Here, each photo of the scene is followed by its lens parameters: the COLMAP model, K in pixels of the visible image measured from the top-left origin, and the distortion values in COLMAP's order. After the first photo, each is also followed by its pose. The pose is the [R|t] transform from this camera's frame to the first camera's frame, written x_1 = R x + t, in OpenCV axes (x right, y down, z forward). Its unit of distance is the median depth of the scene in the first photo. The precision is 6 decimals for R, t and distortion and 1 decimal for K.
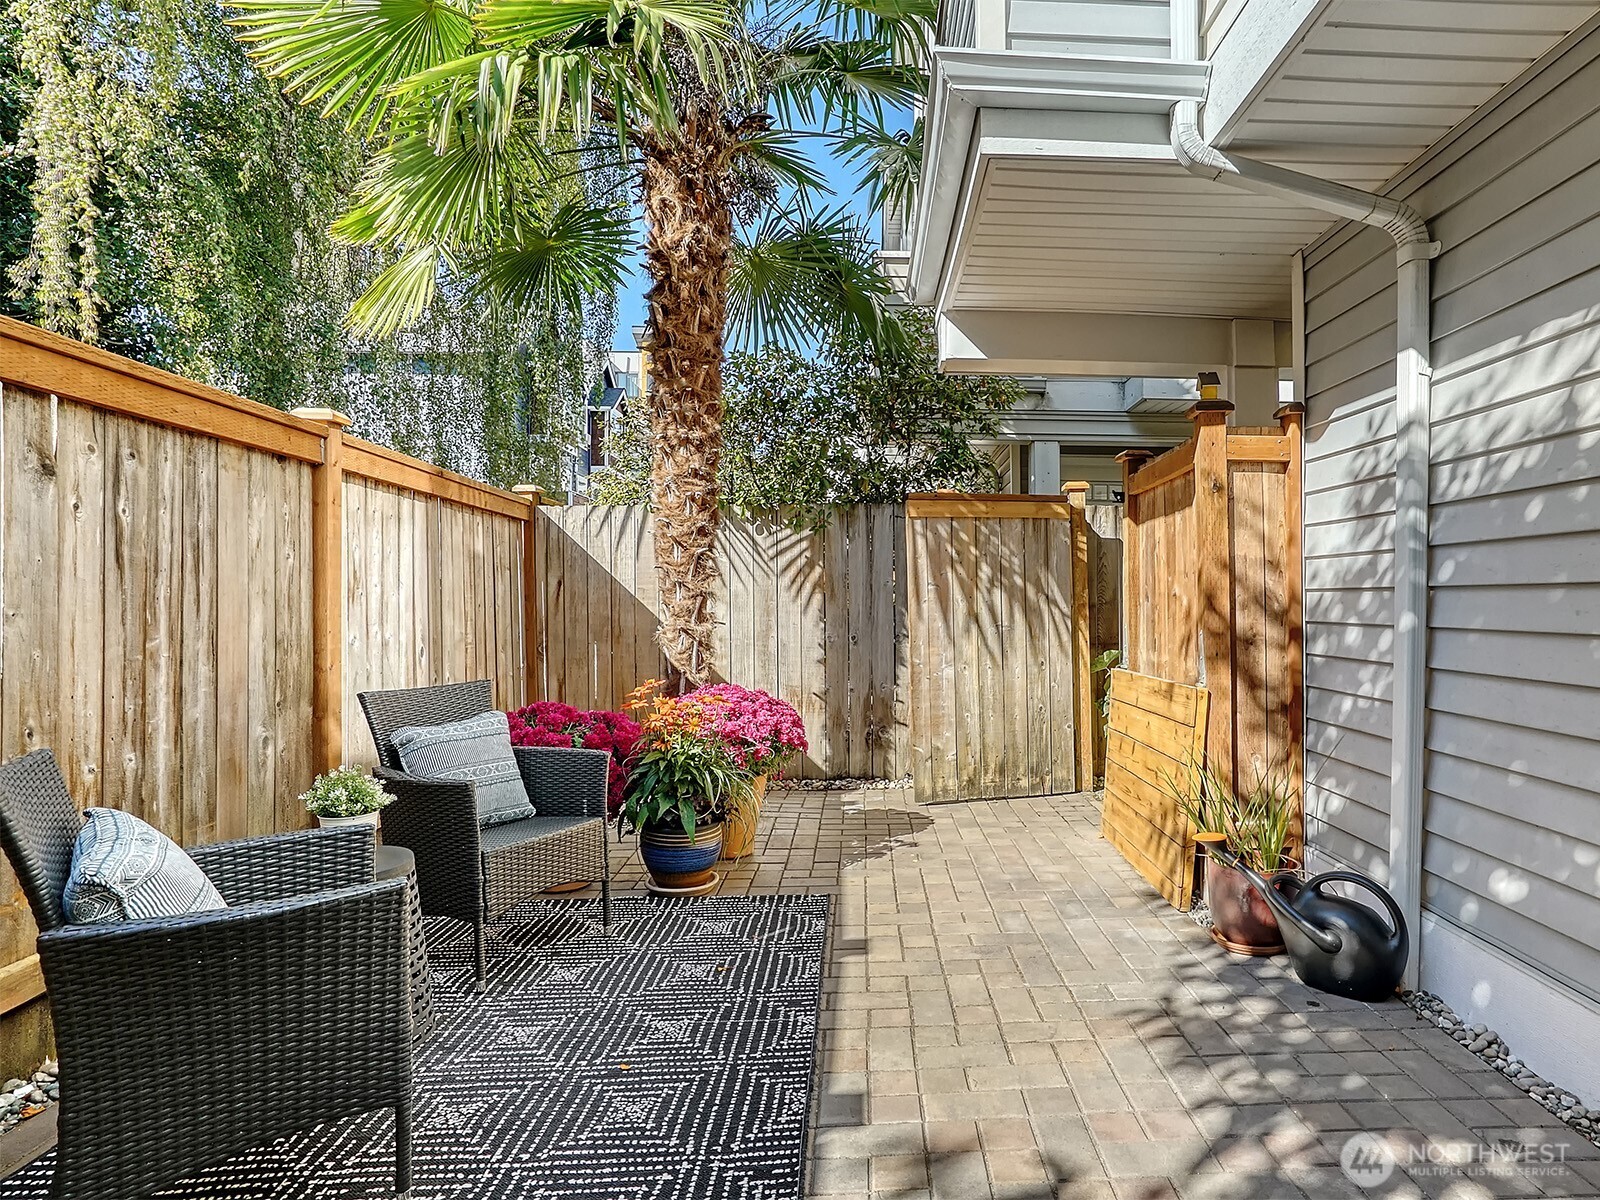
lens RADIAL K [[827.3, 0, 800.0], [0, 827.3, 600.0], [0, 0, 1]] dist [-0.049413, -0.000052]
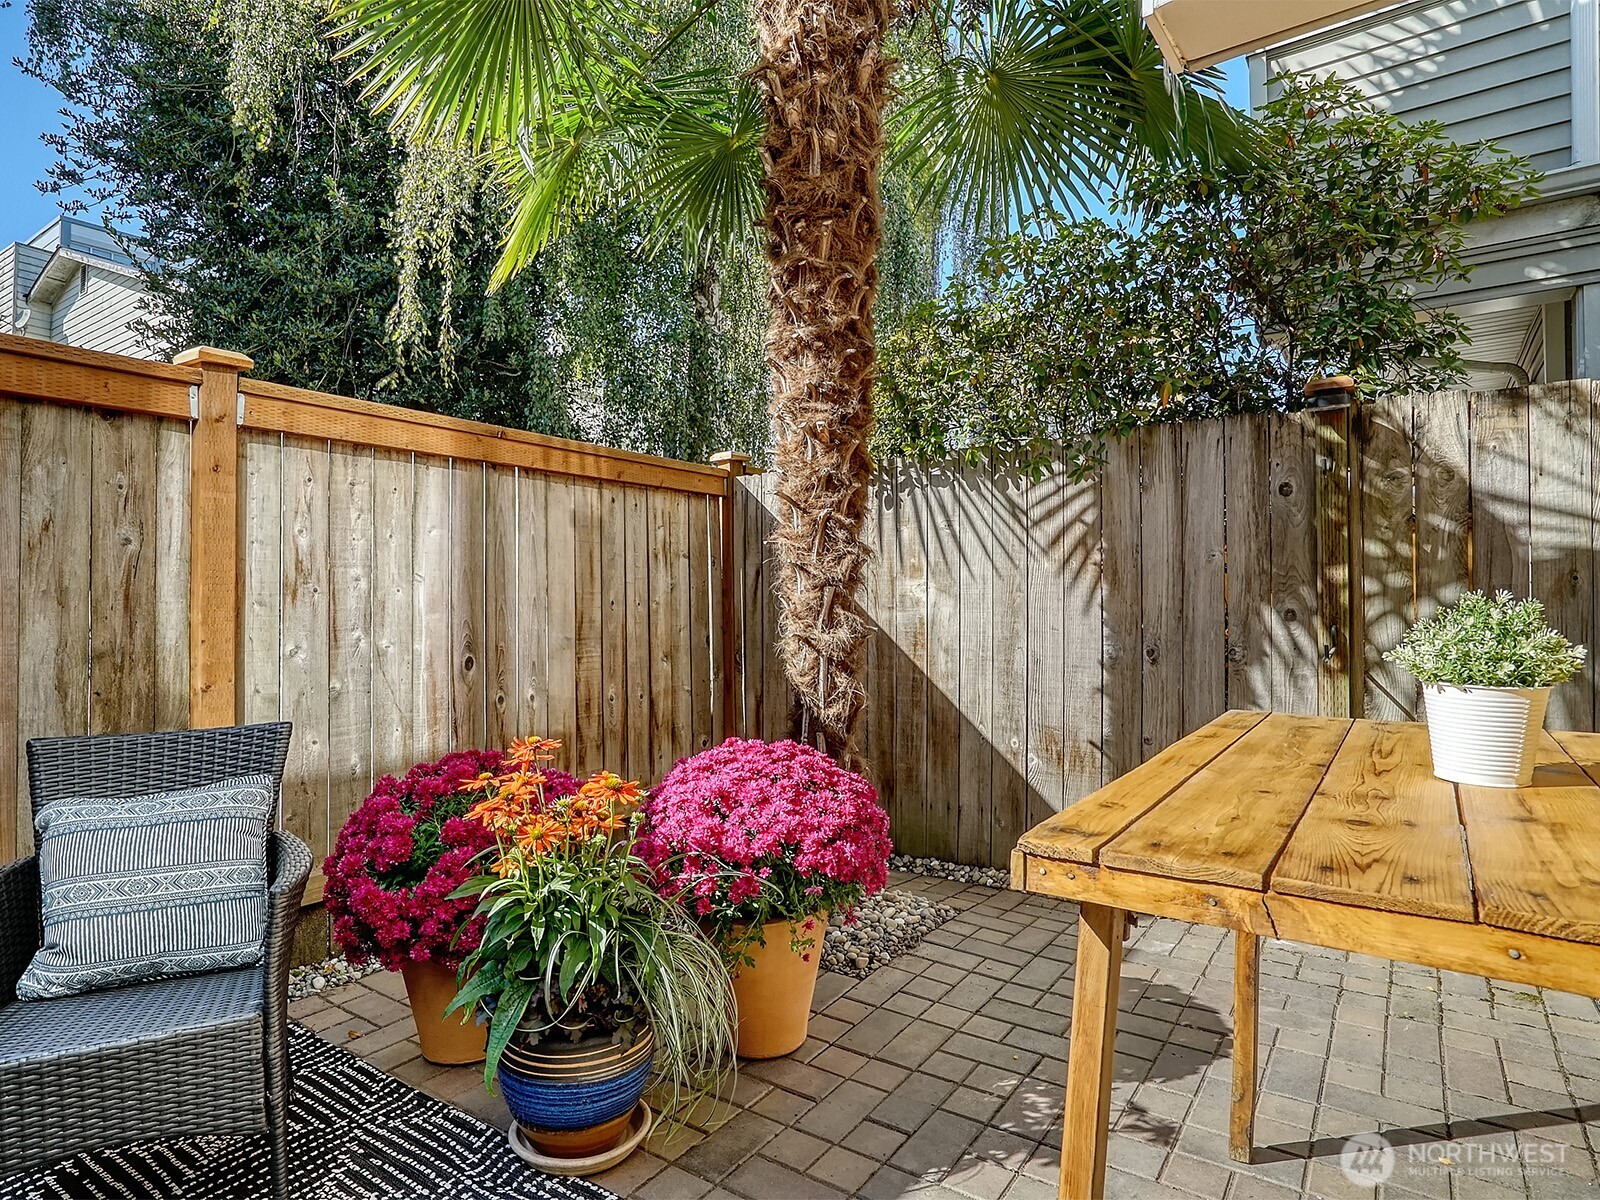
lens RADIAL K [[827.3, 0, 800.0], [0, 827.3, 600.0], [0, 0, 1]] dist [-0.049413, -0.000052]
pose [[0.853540, -0.009424, -0.520942, 0.158432], [0.012722, 0.999915, 0.002757, 0.003473], [0.520872, -0.008981, 0.853588, 0.371850]]
